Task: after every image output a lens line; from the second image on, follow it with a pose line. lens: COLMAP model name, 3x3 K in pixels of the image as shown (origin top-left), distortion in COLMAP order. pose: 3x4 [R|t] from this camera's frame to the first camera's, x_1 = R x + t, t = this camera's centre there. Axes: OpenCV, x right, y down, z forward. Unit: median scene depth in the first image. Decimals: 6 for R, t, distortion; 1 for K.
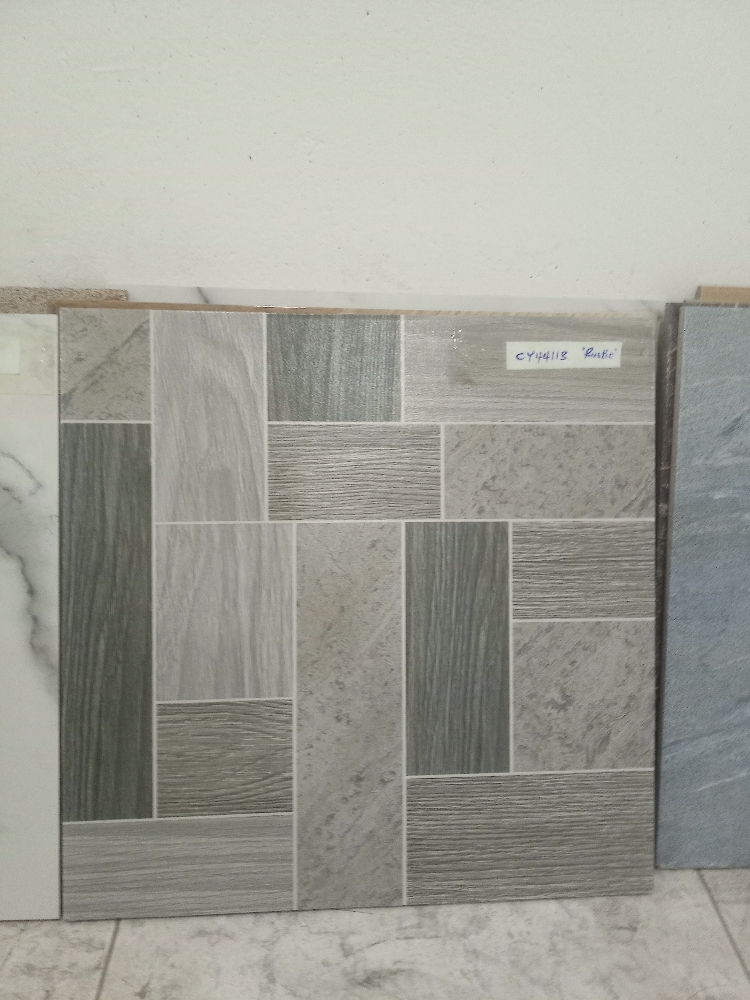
lens RADIAL K [[777.7, 0, 357.5], [0, 777.7, 487.6], [0, 0, 1]] dist [0.048732, -0.064113]
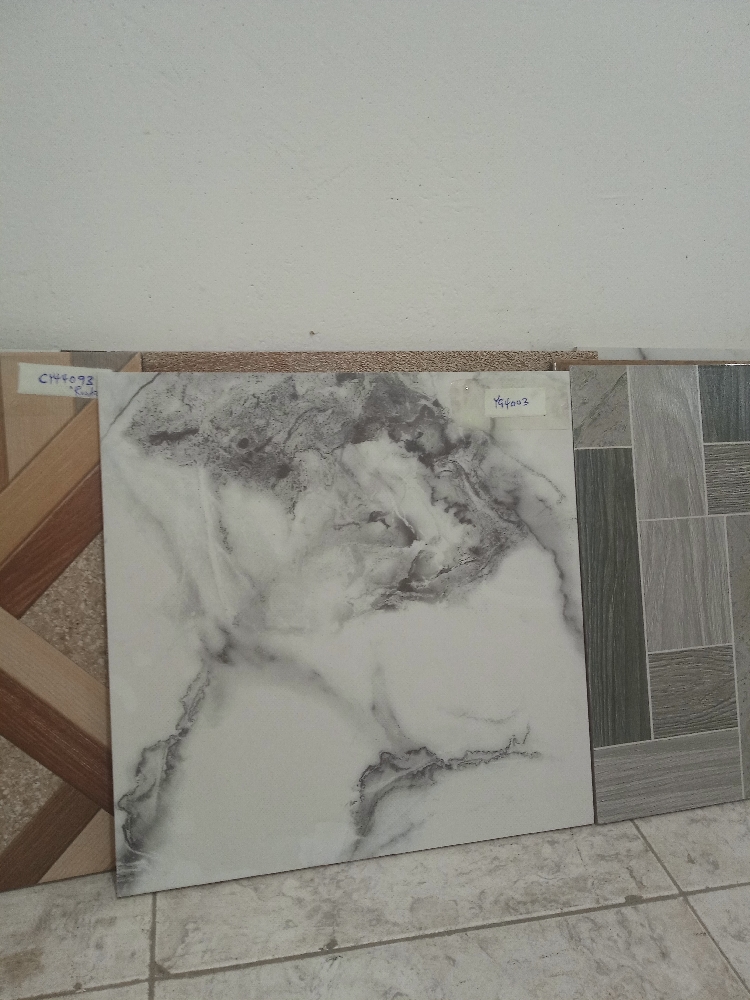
lens RADIAL K [[777.7, 0, 357.5], [0, 777.7, 487.6], [0, 0, 1]] dist [0.048732, -0.064113]
pose [[0.982524, -0.045801, 0.180412, -0.981943], [0.053472, 0.997850, -0.037888, 0.013605], [-0.178288, 0.046873, 0.982861, -0.254328]]
